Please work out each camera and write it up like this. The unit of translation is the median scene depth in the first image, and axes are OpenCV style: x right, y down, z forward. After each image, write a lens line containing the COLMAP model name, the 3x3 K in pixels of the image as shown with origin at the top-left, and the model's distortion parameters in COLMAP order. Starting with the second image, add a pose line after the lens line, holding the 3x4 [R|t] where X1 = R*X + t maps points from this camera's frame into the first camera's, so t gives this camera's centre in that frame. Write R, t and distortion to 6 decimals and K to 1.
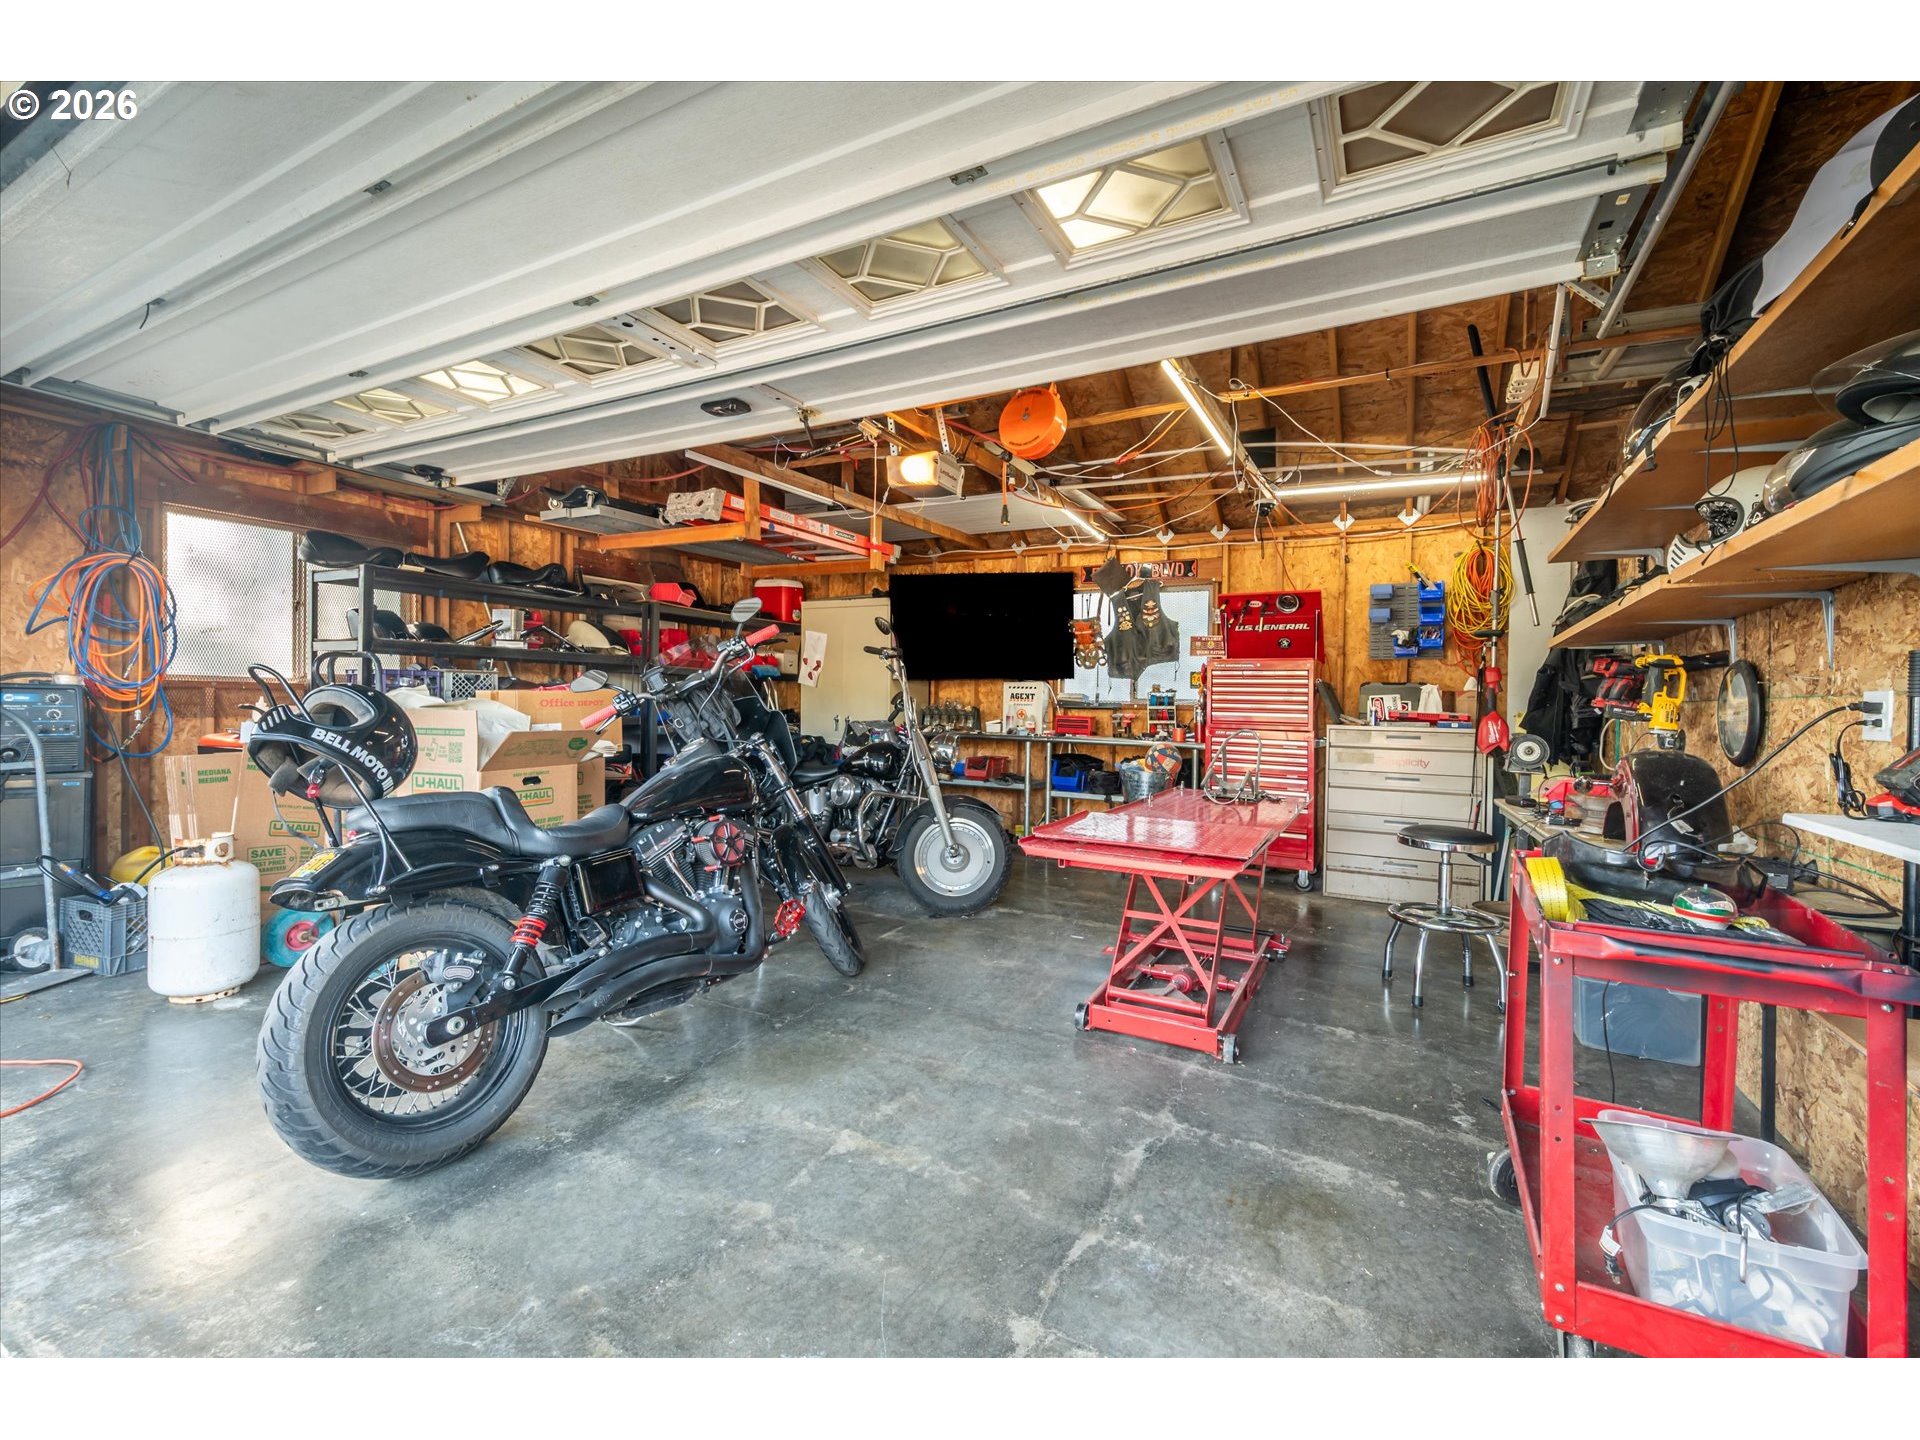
lens RADIAL K [[832.7, 0, 997.0], [0, 832.7, 704.5], [0, 0, 1]] dist [-0.001669, 0.000714]
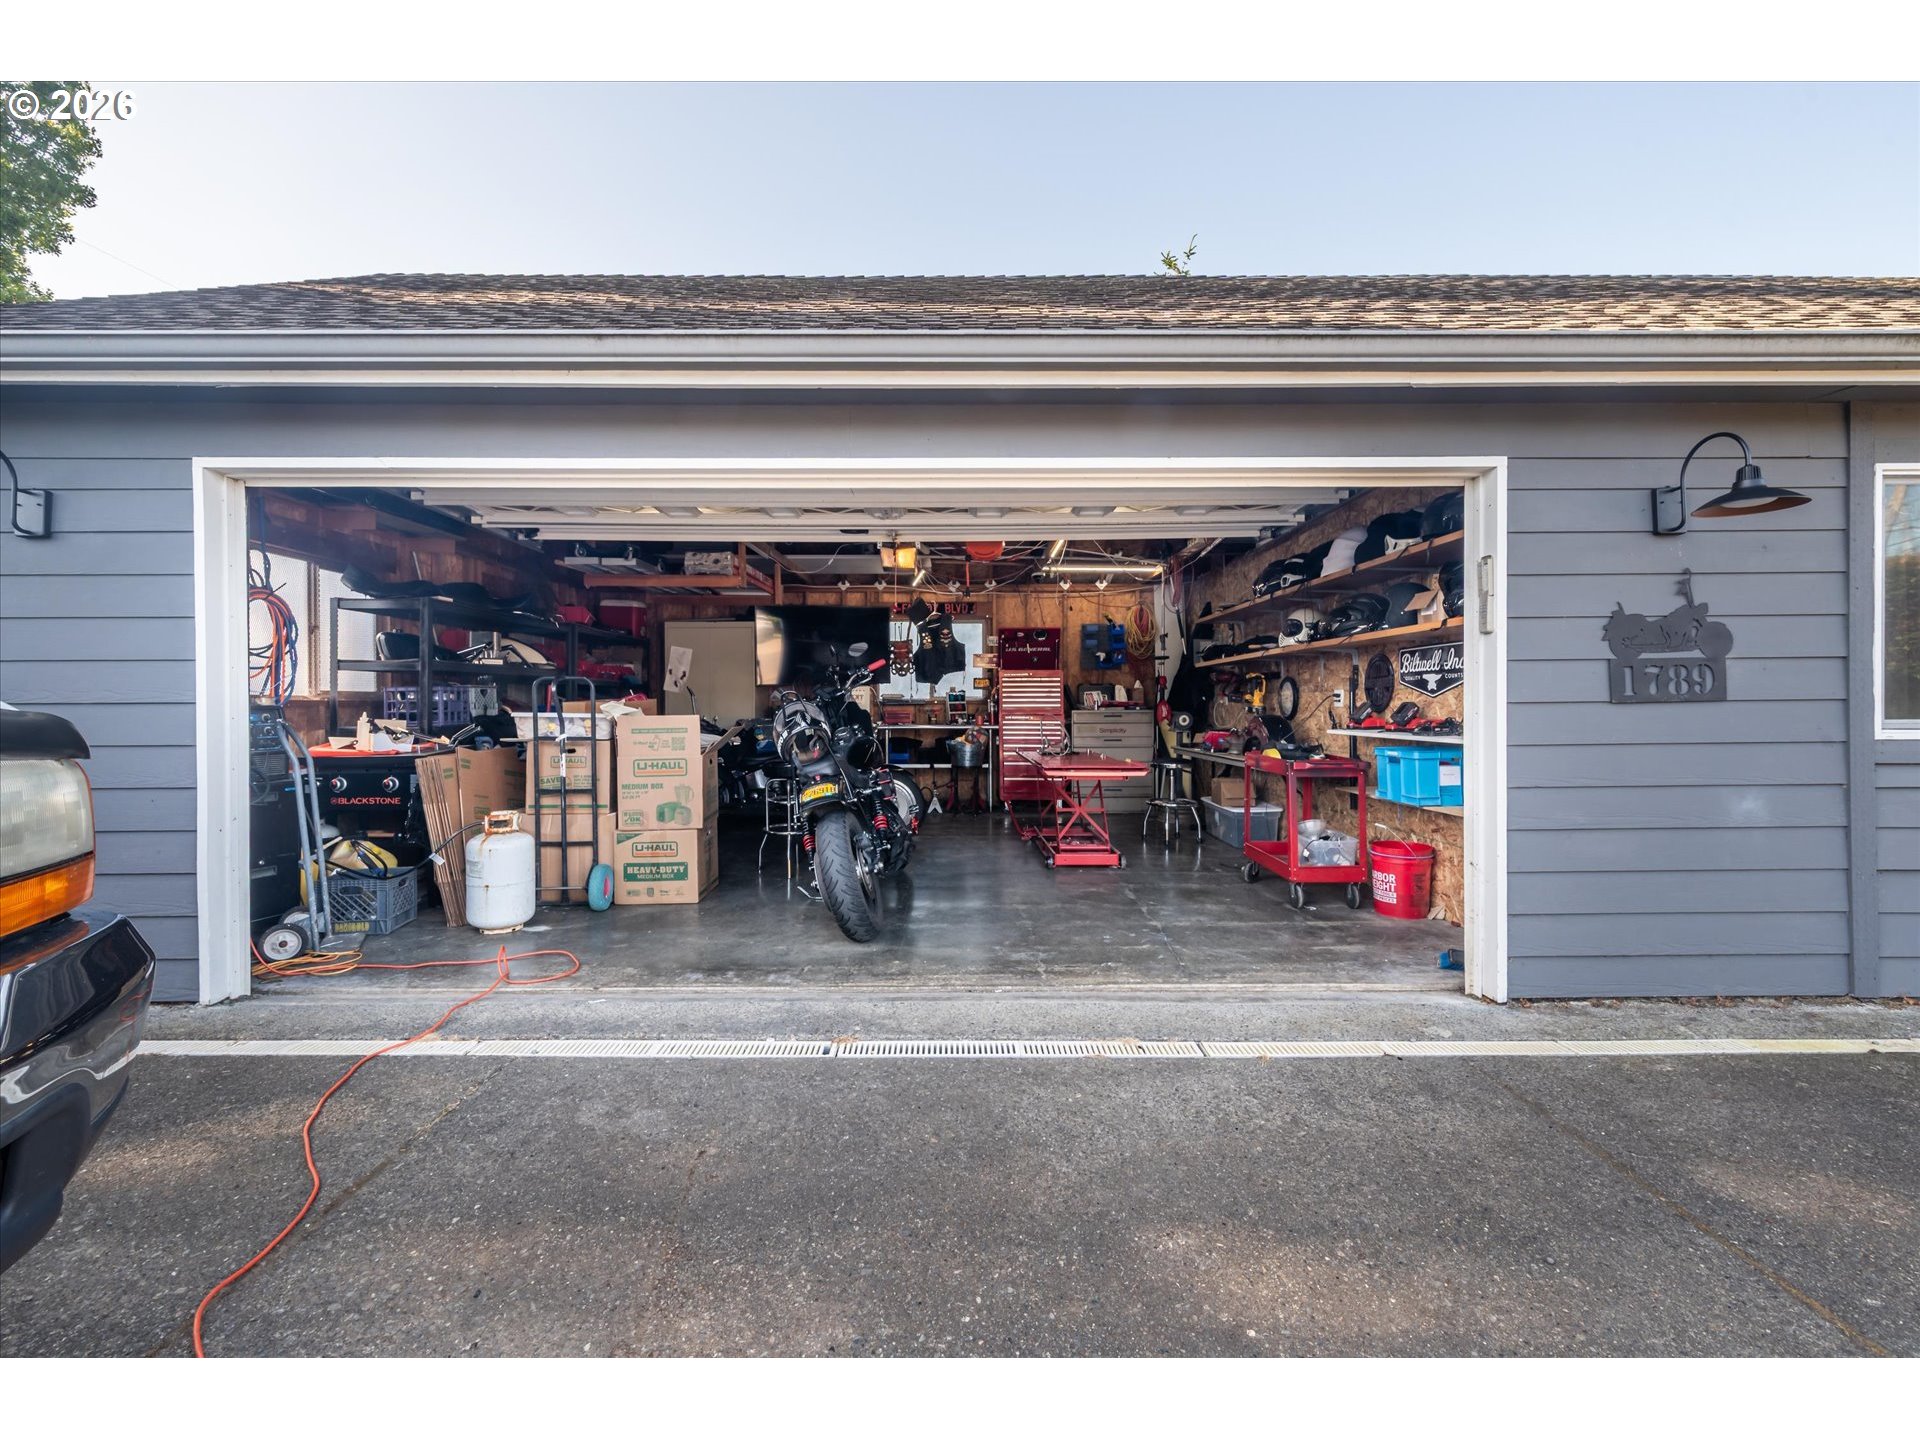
lens RADIAL K [[832.7, 0, 997.0], [0, 832.7, 704.5], [0, 0, 1]] dist [-0.001669, 0.000714]
pose [[0.869208, -0.026116, 0.493757, -0.464147], [0.023061, 0.999659, 0.012277, -0.009542], [-0.493909, 0.000715, 0.869513, -0.307798]]
